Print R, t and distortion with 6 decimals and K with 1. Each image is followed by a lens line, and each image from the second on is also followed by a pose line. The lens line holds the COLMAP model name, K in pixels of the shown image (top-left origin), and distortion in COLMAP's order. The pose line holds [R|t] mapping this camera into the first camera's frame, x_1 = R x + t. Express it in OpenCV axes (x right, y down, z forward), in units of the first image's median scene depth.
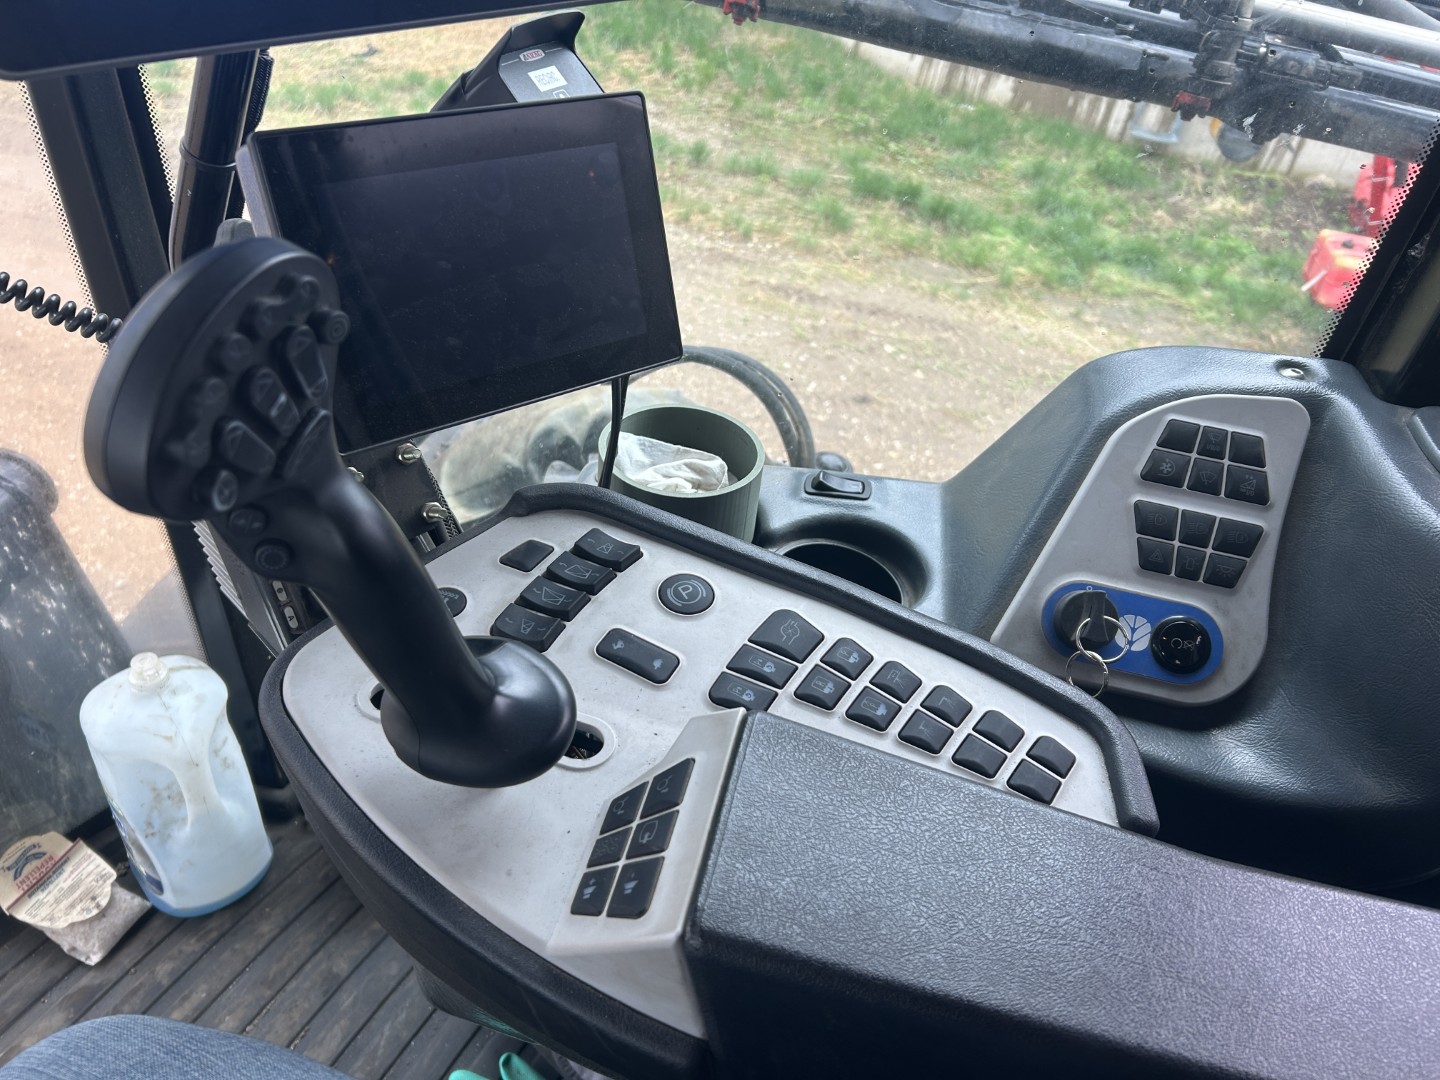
lens RADIAL K [[1102.9, 0, 720.0], [0, 1102.9, 540.0], [0, 0, 1]] dist [0.000060, -0.038229]
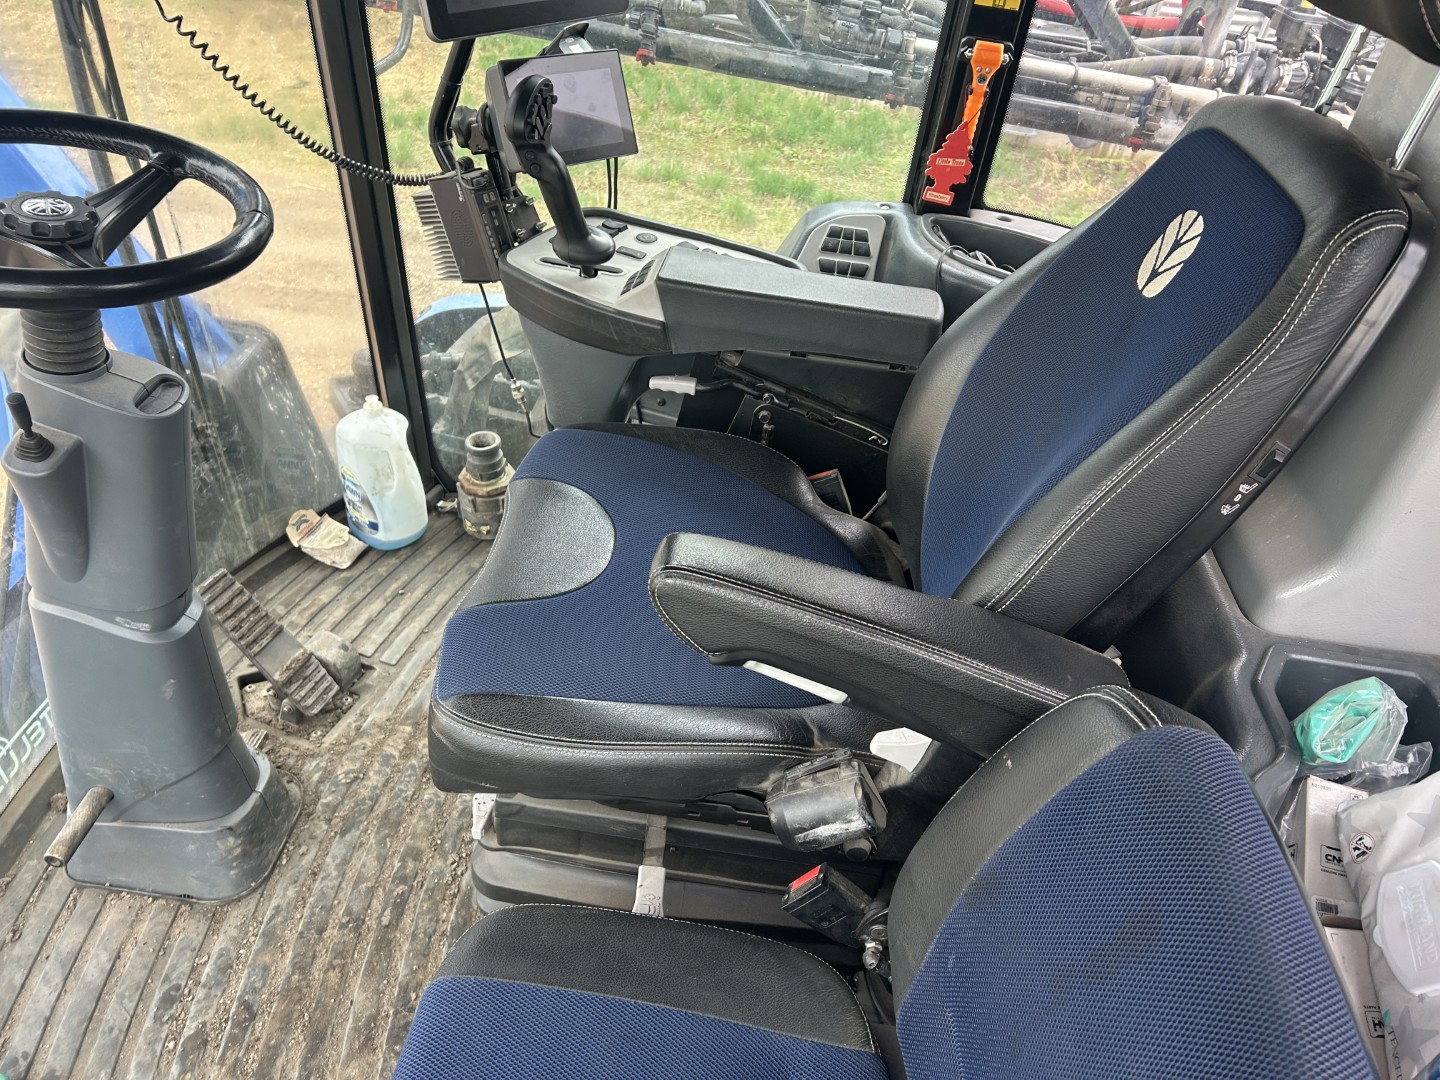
lens RADIAL K [[1077.7, 0, 752.5], [0, 1077.7, 542.1], [0, 0, 1]] dist [0.003731, -0.038111]
pose [[0.993431, -0.075337, 0.086139, -0.002236], [0.075474, 0.997146, 0.001670, 0.040027], [-0.086019, 0.004842, 0.996282, -0.096573]]
